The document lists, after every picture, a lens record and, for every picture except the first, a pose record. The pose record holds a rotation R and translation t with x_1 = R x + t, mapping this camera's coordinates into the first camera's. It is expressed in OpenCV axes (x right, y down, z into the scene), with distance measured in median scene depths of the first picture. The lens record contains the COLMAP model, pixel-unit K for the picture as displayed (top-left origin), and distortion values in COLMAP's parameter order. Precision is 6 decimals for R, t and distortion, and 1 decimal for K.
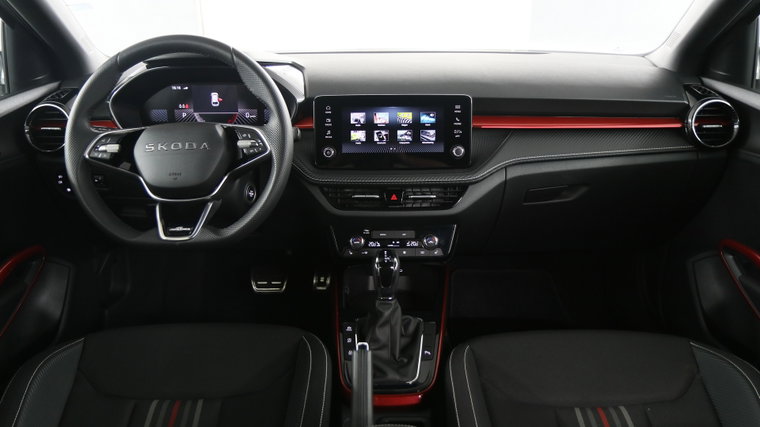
lens RADIAL K [[577.8, 0, 379.5], [0, 577.8, 211.6], [0, 0, 1]] dist [-0.026587, 0.012185]
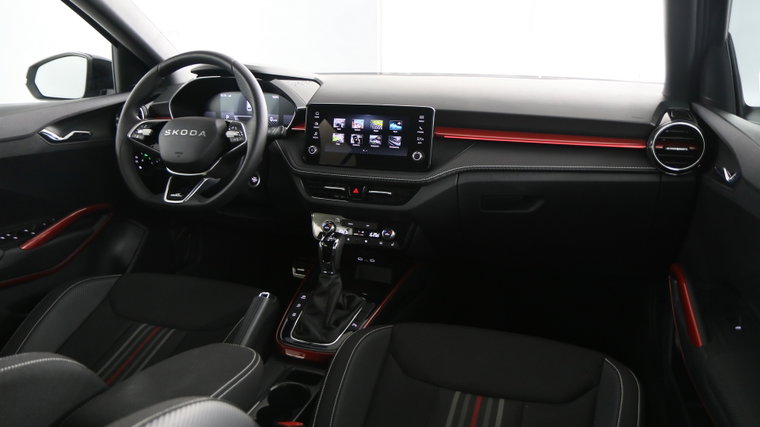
lens RADIAL K [[577.8, 0, 379.7], [0, 577.8, 213.8], [0, 0, 1]] dist [-0.026587, 0.012185]
pose [[0.942912, 0.097097, -0.318575, 0.436077], [-0.117957, 0.991915, -0.046805, 0.068477], [0.311455, 0.081712, 0.946741, -0.079996]]
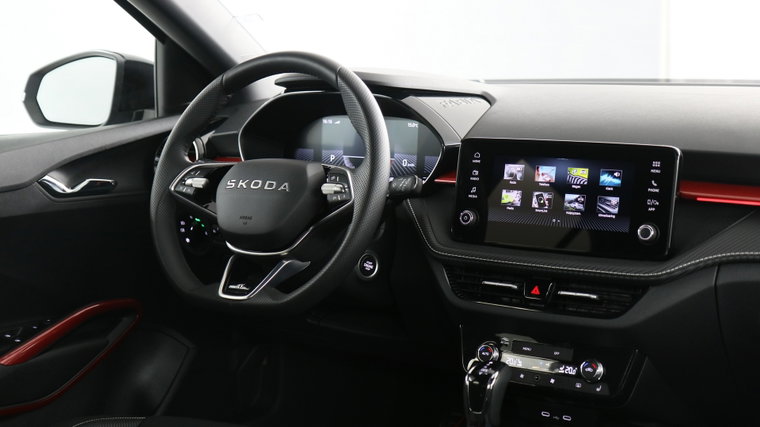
lens RADIAL K [[1209.6, 0, 378.4], [0, 1209.6, 219.2], [0, 0, 1]] dist [-0.011018, 0.000000]
pose [[0.833061, 0.081699, -0.547115, 0.615232], [-0.172291, 0.978160, -0.116272, 0.086114], [0.525666, 0.191124, 0.828943, -0.257094]]
